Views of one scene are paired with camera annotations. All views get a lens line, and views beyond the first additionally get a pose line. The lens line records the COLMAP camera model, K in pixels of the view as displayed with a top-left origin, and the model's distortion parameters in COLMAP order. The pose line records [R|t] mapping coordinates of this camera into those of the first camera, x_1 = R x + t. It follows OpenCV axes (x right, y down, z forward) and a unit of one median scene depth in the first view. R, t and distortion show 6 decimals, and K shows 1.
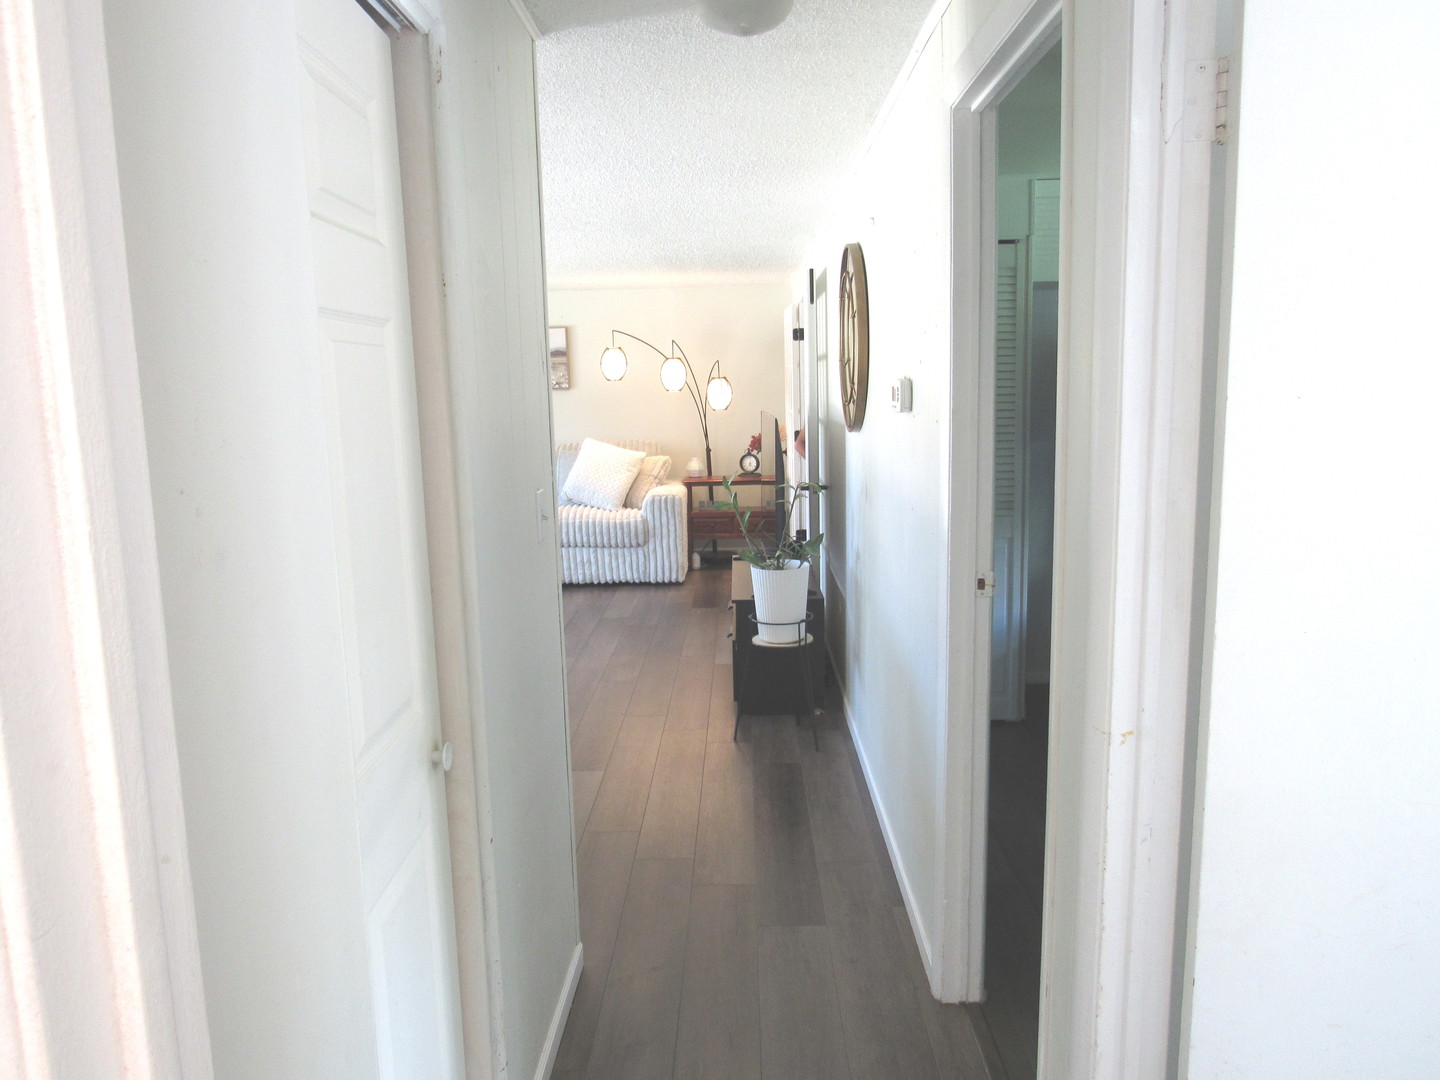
lens RADIAL K [[1030.1, 0, 720.2], [0, 1030.1, 545.0], [0, 0, 1]] dist [-0.030817, 0.009786]
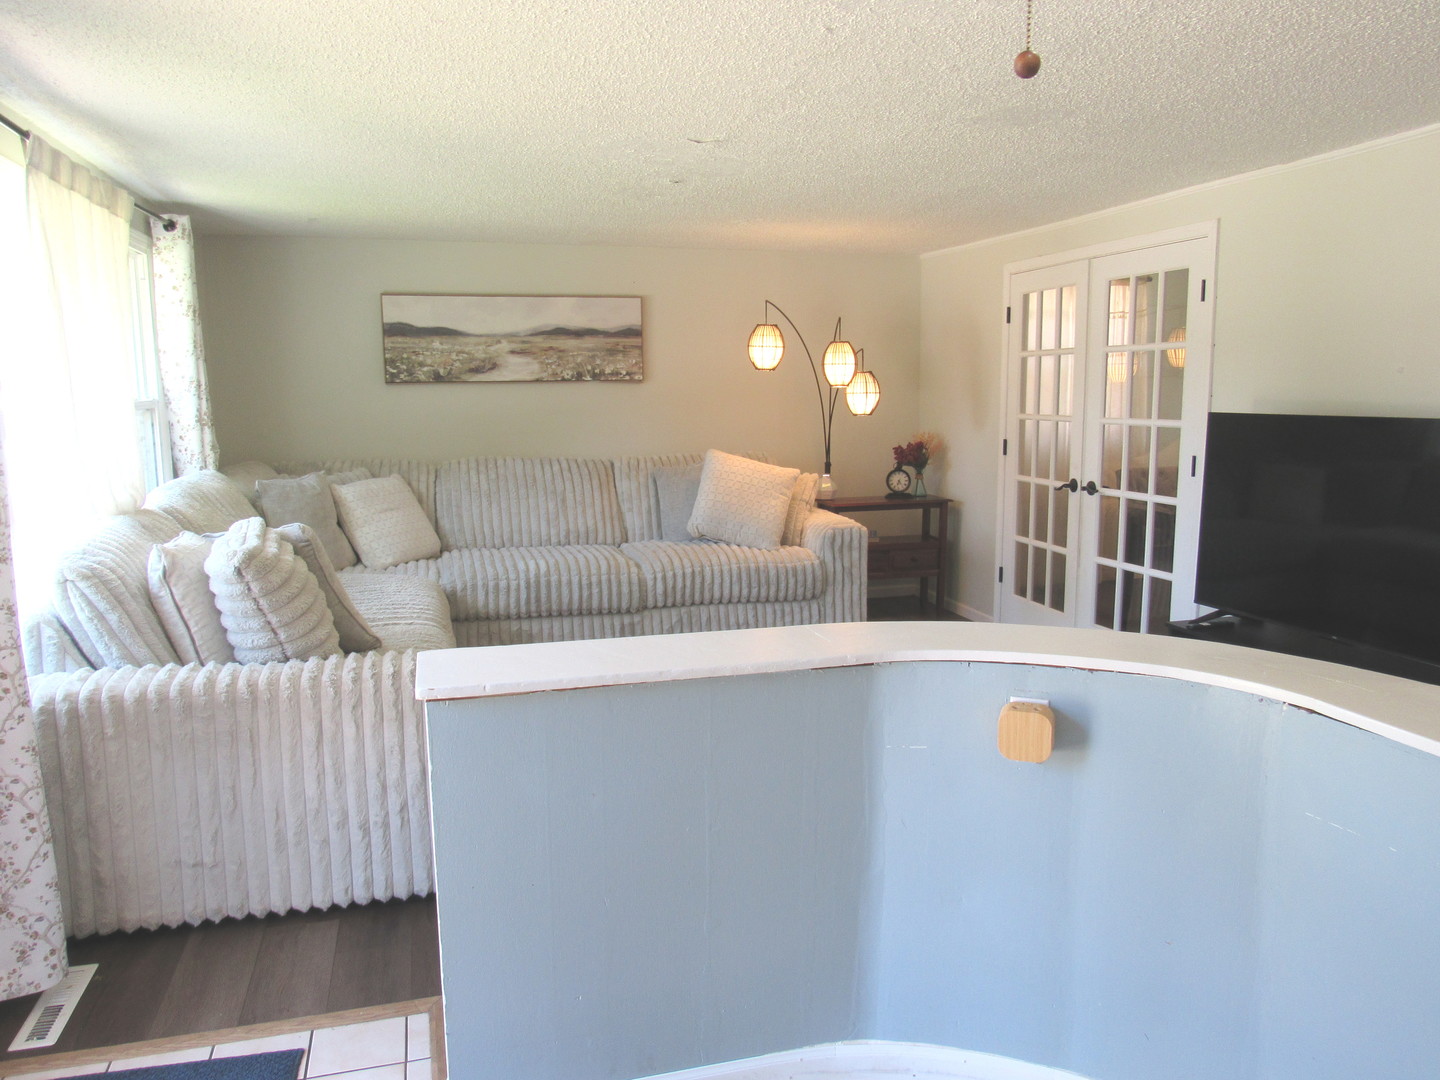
lens RADIAL K [[1030.1, 0, 719.9], [0, 1030.1, 534.1], [0, 0, 1]] dist [-0.030817, 0.009786]
pose [[0.958879, -0.026053, 0.282615, -0.340086], [0.029461, 0.999535, -0.007814, -0.039705], [-0.282281, 0.015819, 0.959201, 0.315237]]
